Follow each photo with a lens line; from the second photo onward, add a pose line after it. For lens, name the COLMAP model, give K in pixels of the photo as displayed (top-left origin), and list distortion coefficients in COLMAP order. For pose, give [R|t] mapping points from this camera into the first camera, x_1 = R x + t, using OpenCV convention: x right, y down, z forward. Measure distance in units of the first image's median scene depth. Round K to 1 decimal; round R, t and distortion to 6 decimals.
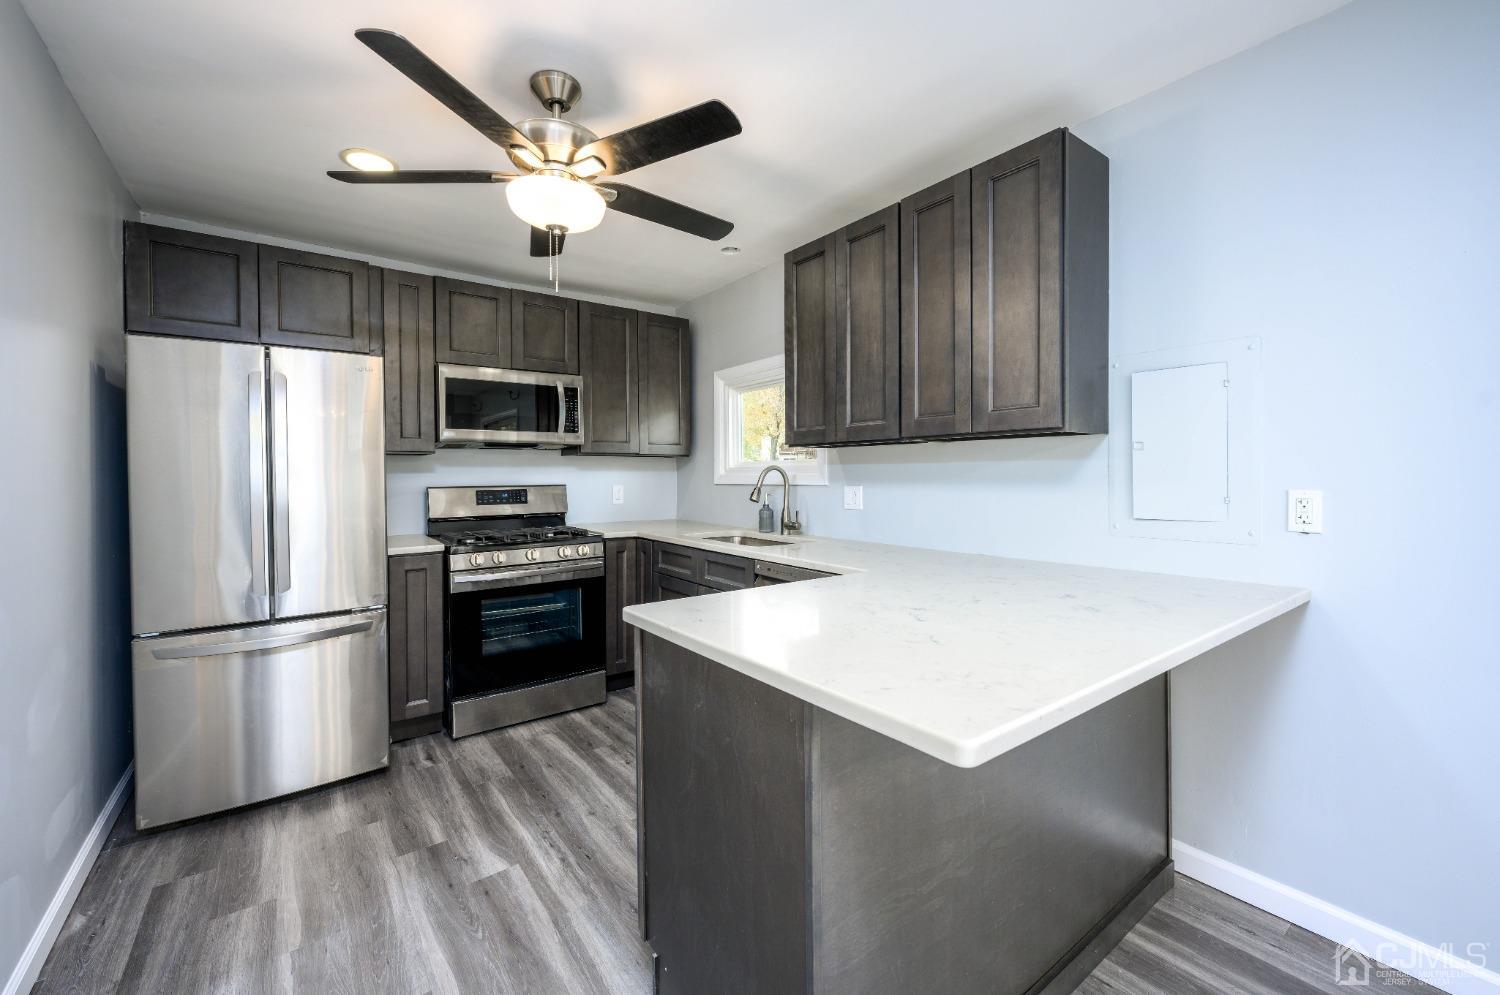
lens RADIAL K [[585.0, 0, 744.5], [0, 585.0, 487.6], [0, 0, 1]] dist [-0.001751, 0.000071]
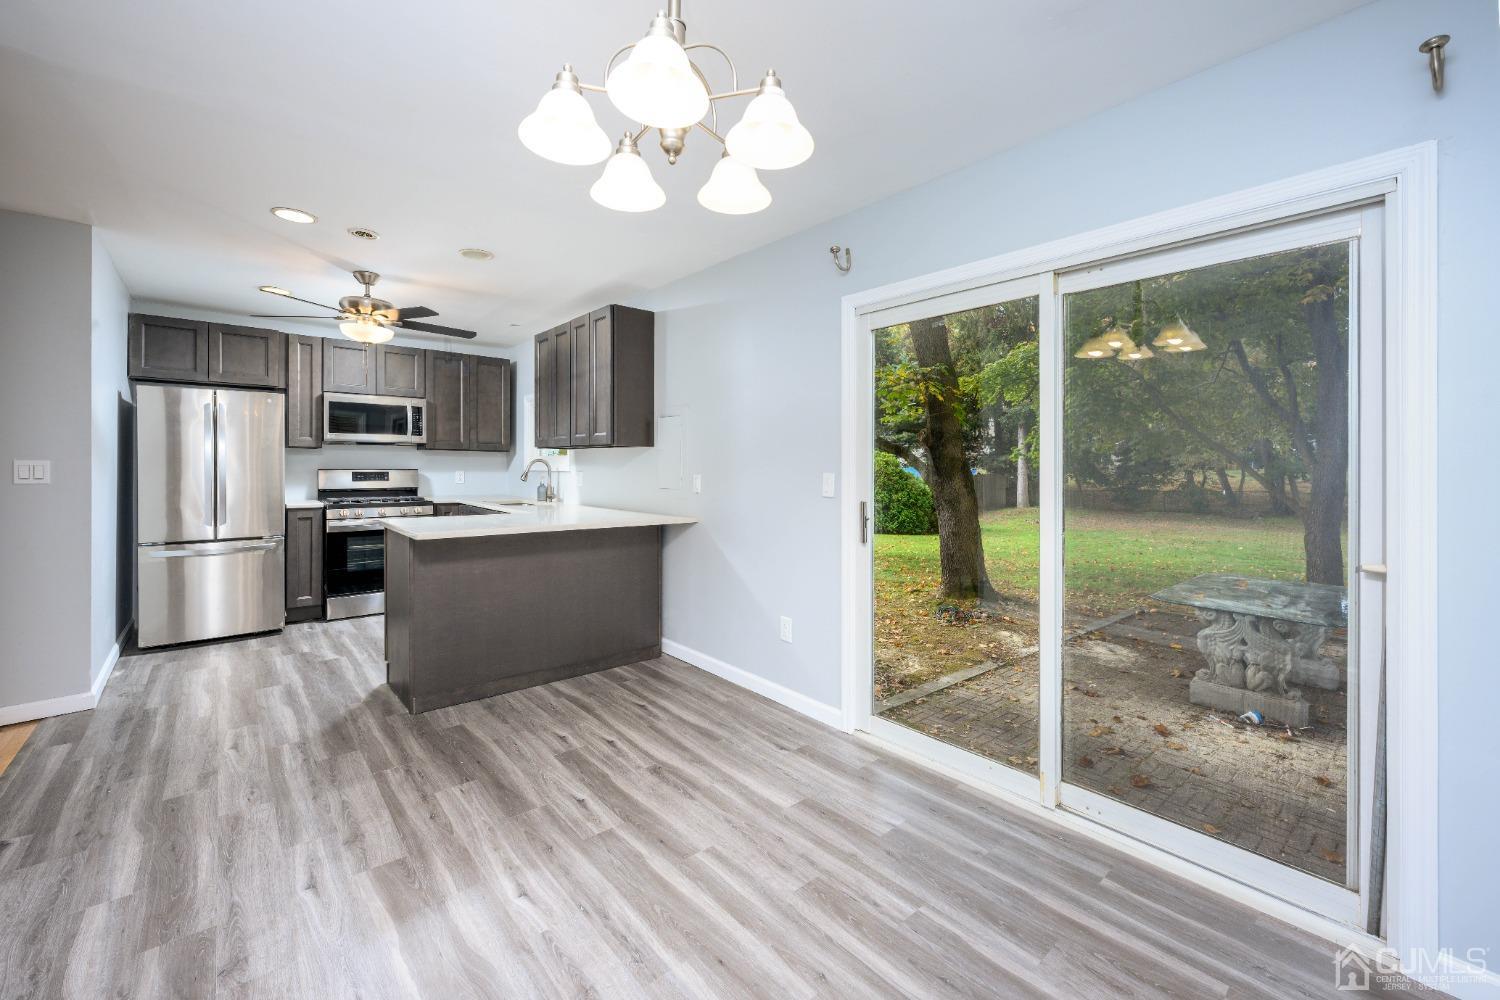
lens RADIAL K [[609.5, 0, 763.9], [0, 609.5, 473.1], [0, 0, 1]] dist [-0.002339, -0.000072]
pose [[0.997236, 0.012966, 0.073157, 0.598802], [-0.012414, 0.999891, -0.007990, 0.008933], [-0.073253, 0.007060, 0.997288, -0.806564]]
